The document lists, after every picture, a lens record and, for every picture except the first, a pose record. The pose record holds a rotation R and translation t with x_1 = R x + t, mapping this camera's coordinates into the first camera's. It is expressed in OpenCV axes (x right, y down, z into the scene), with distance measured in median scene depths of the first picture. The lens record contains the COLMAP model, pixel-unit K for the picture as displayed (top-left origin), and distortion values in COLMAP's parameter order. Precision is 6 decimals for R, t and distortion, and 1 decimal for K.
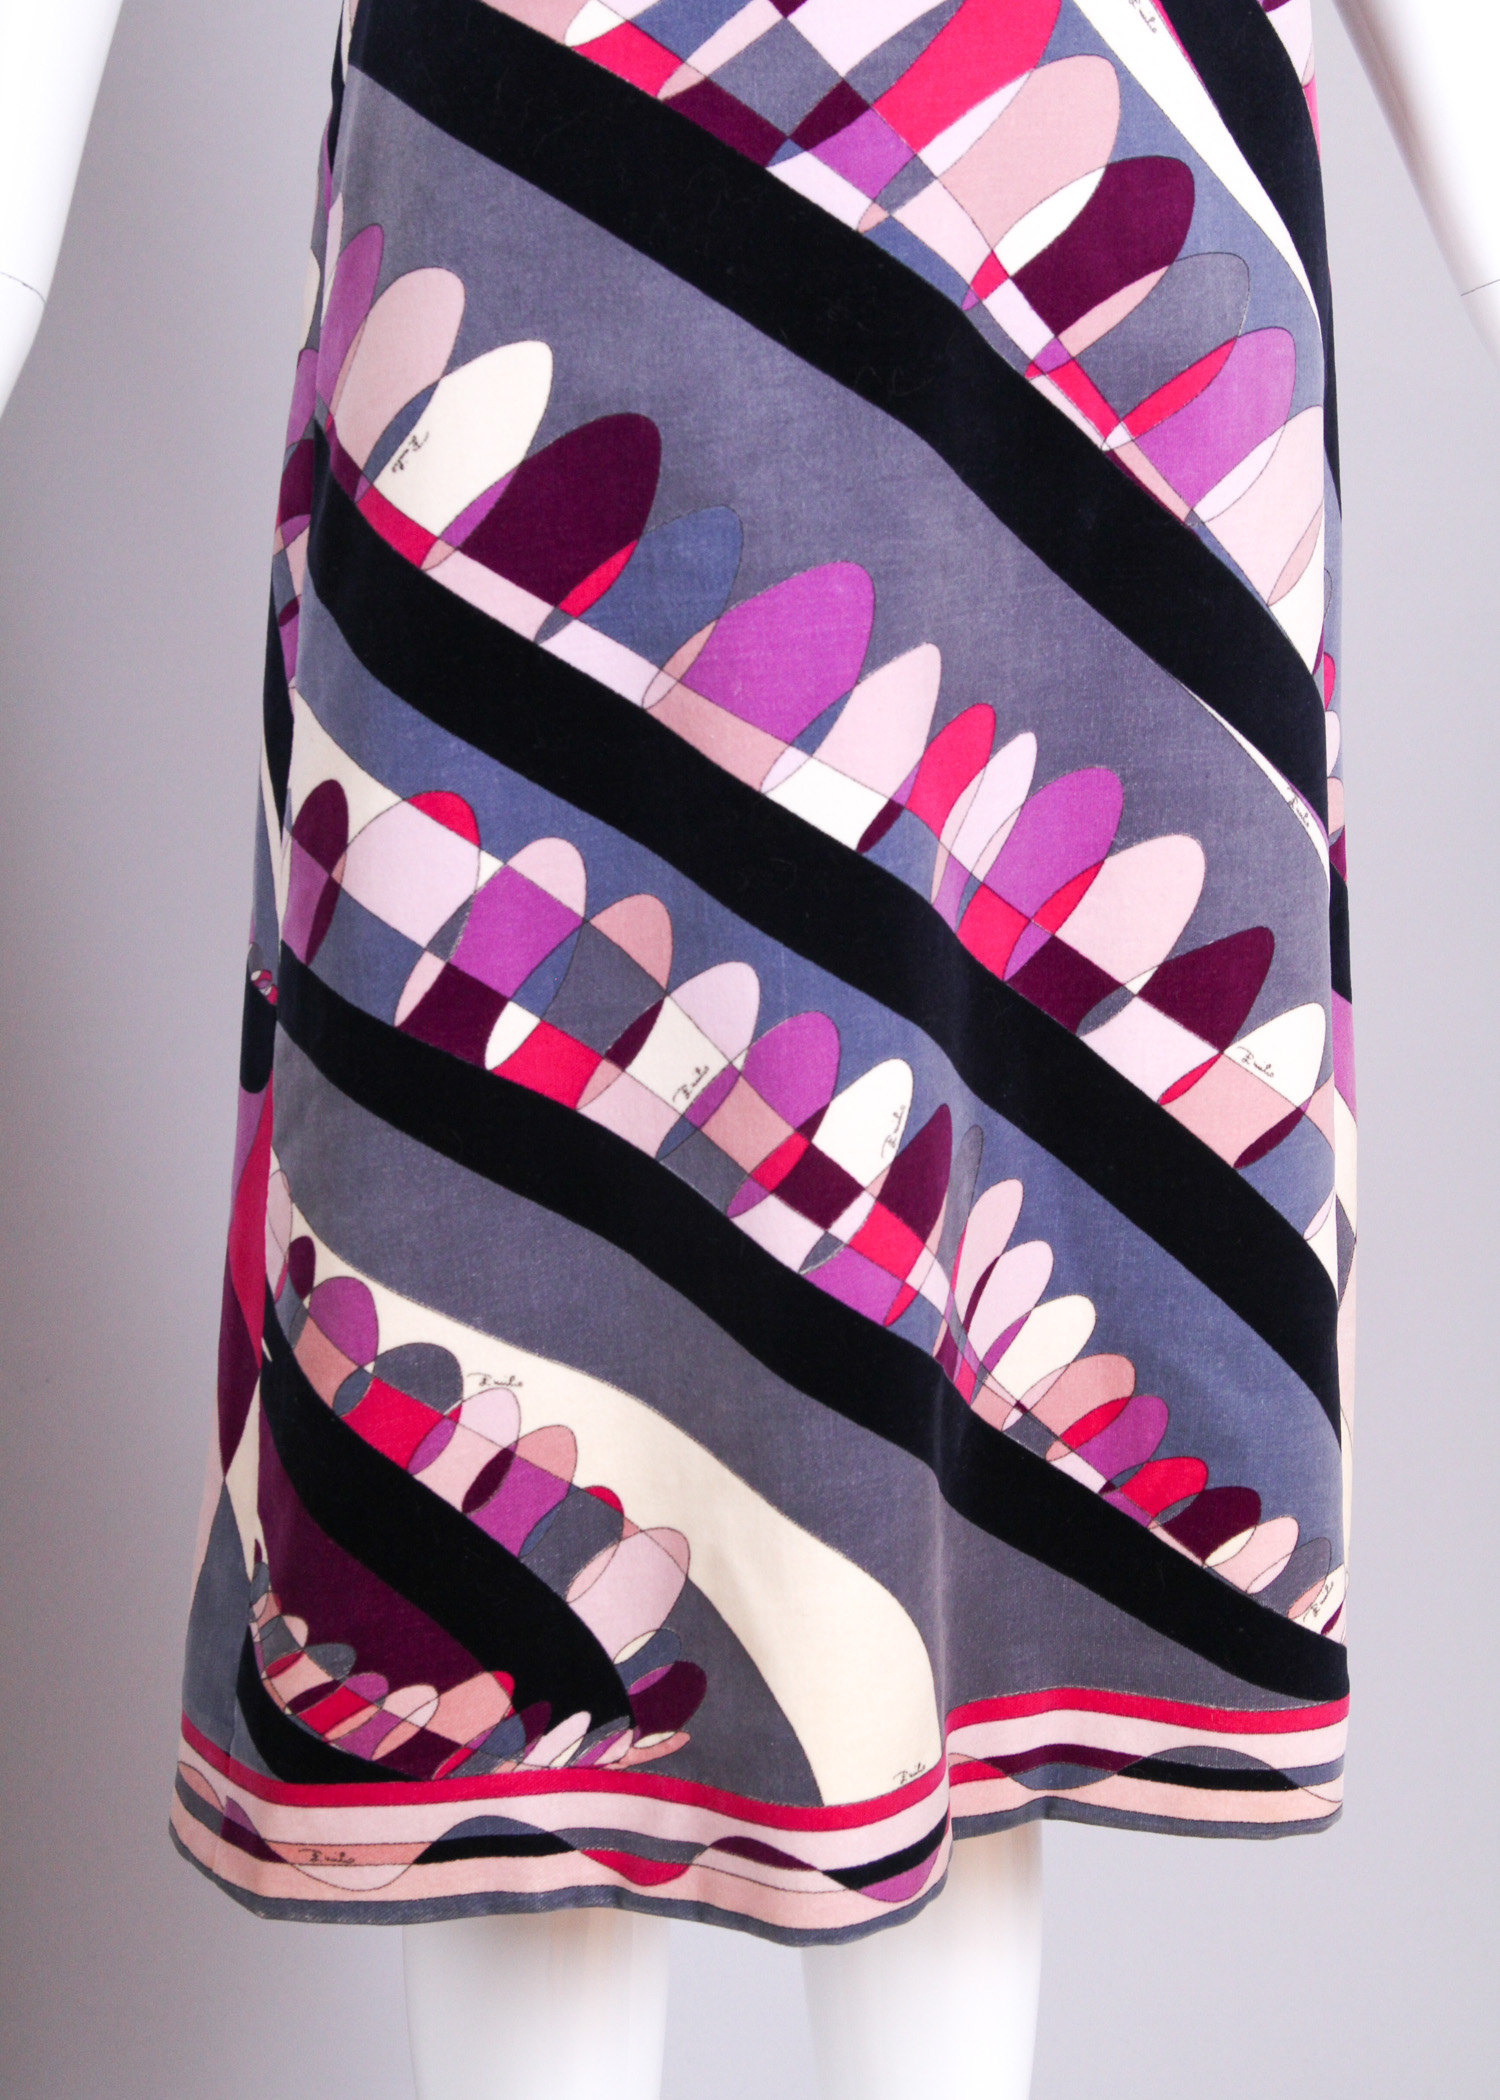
lens RADIAL K [[4544.7, 0, 746.9], [0, 4544.7, 1088.6], [0, 0, 1]] dist [0.252727, 0.519093]
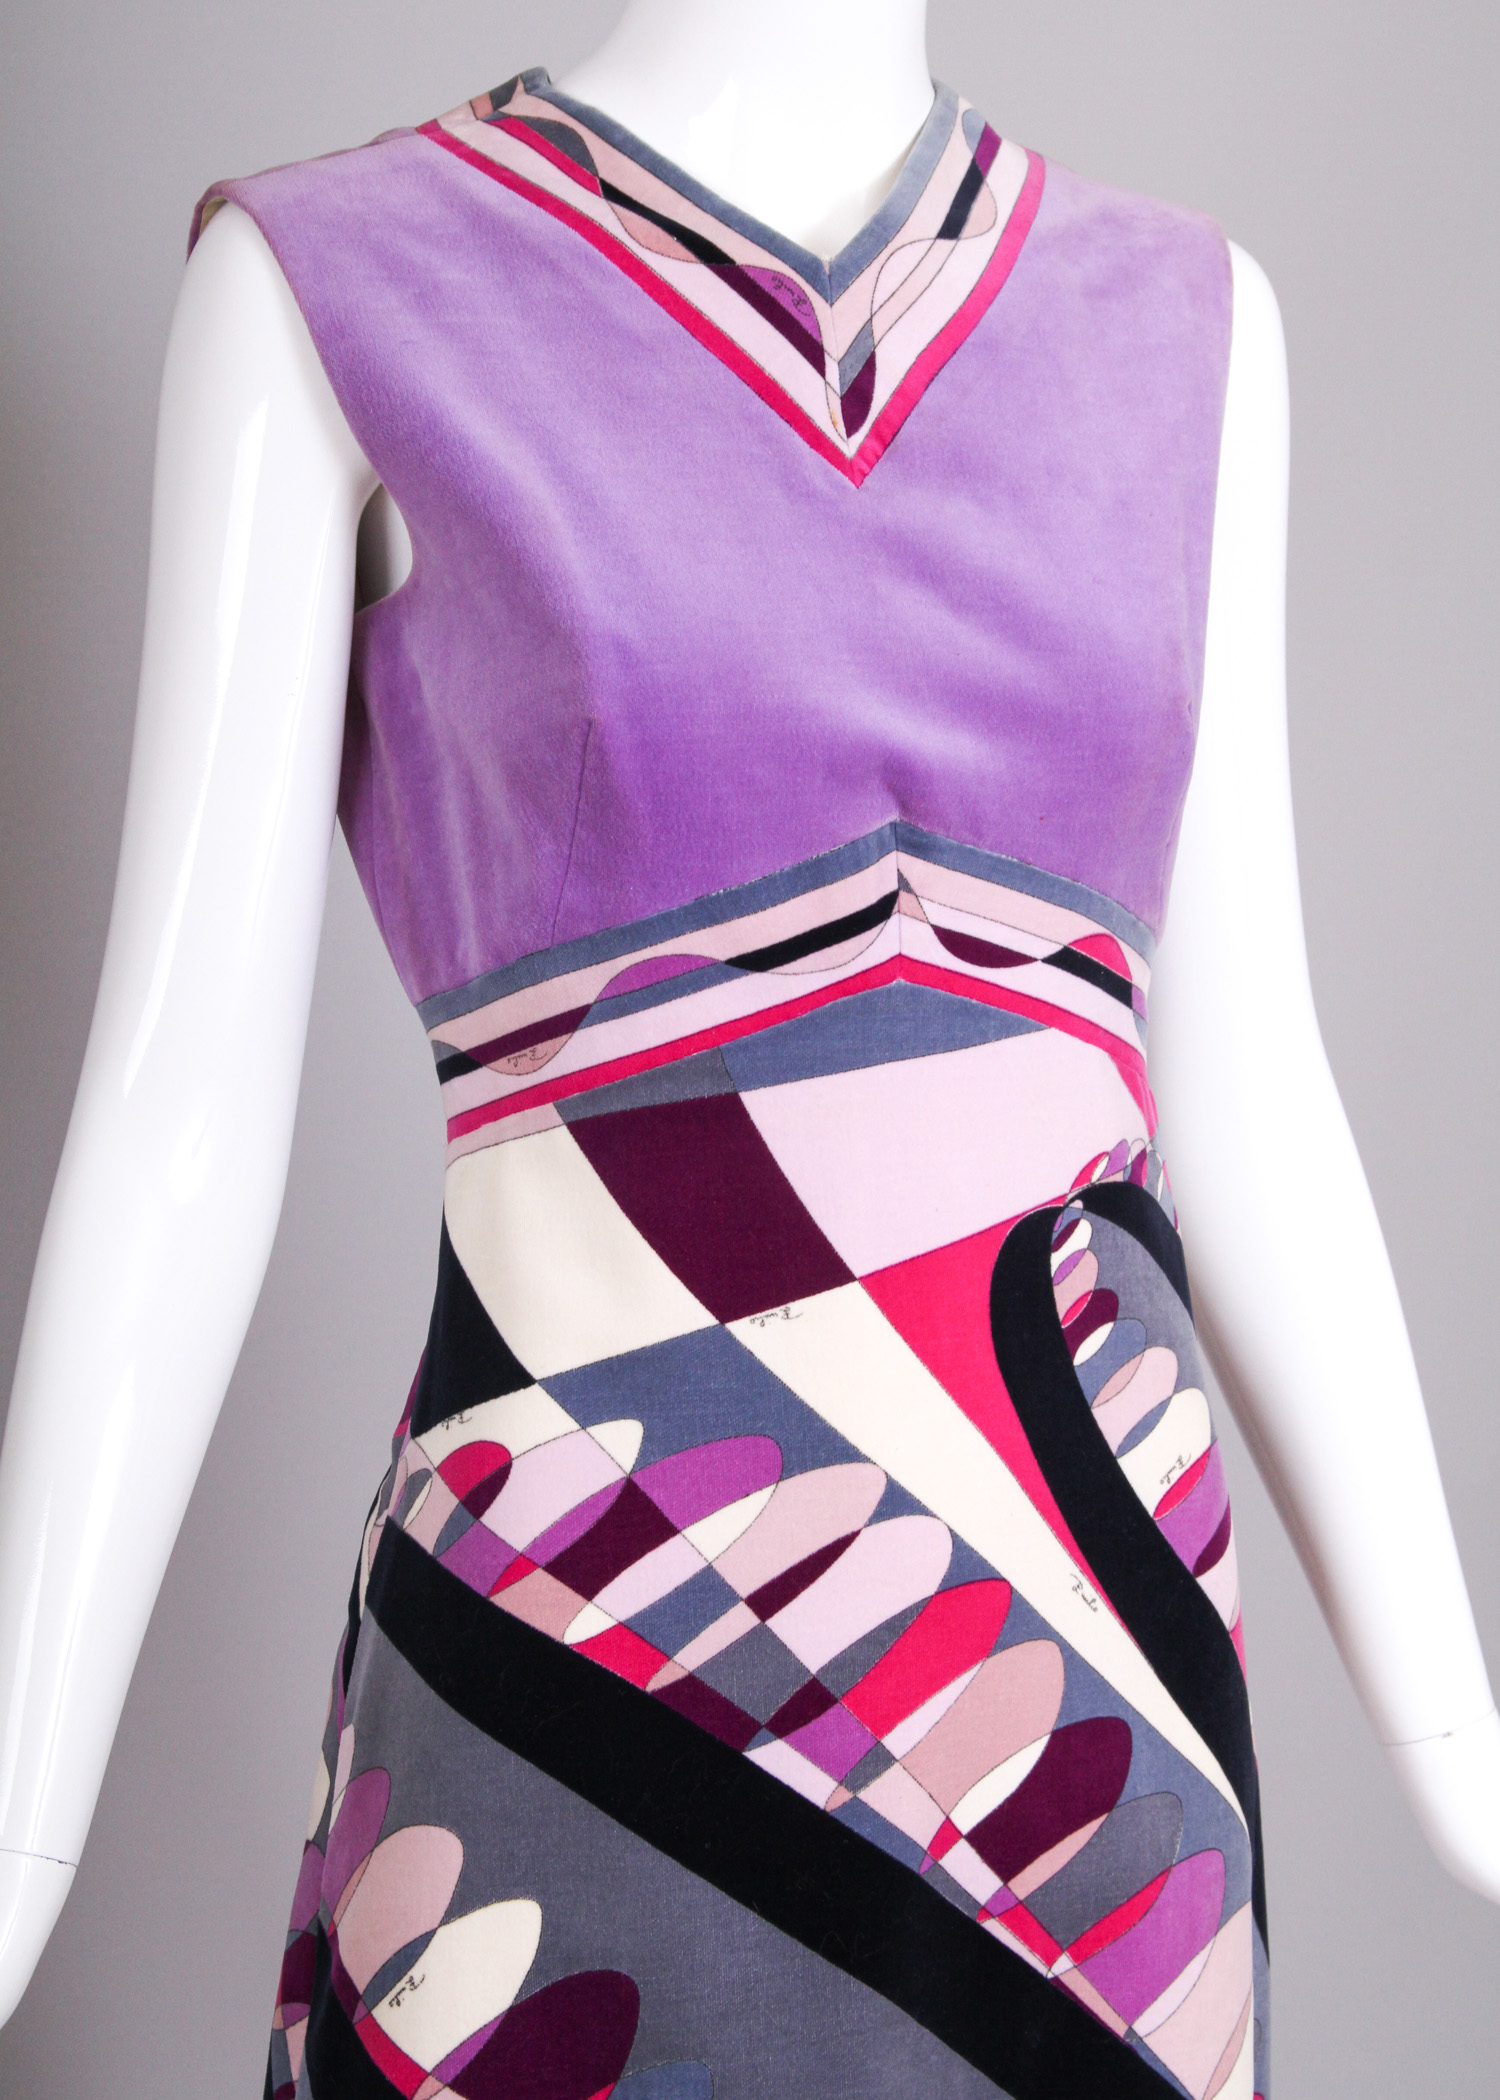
lens RADIAL K [[4544.7, 0, 746.9], [0, 4544.7, 1088.6], [0, 0, 1]] dist [0.252727, 0.519093]
pose [[0.999653, 0.023897, 0.011122, -0.010544], [-0.022802, 0.995687, -0.089928, -0.254690], [-0.013223, 0.089643, 0.995886, -0.100691]]
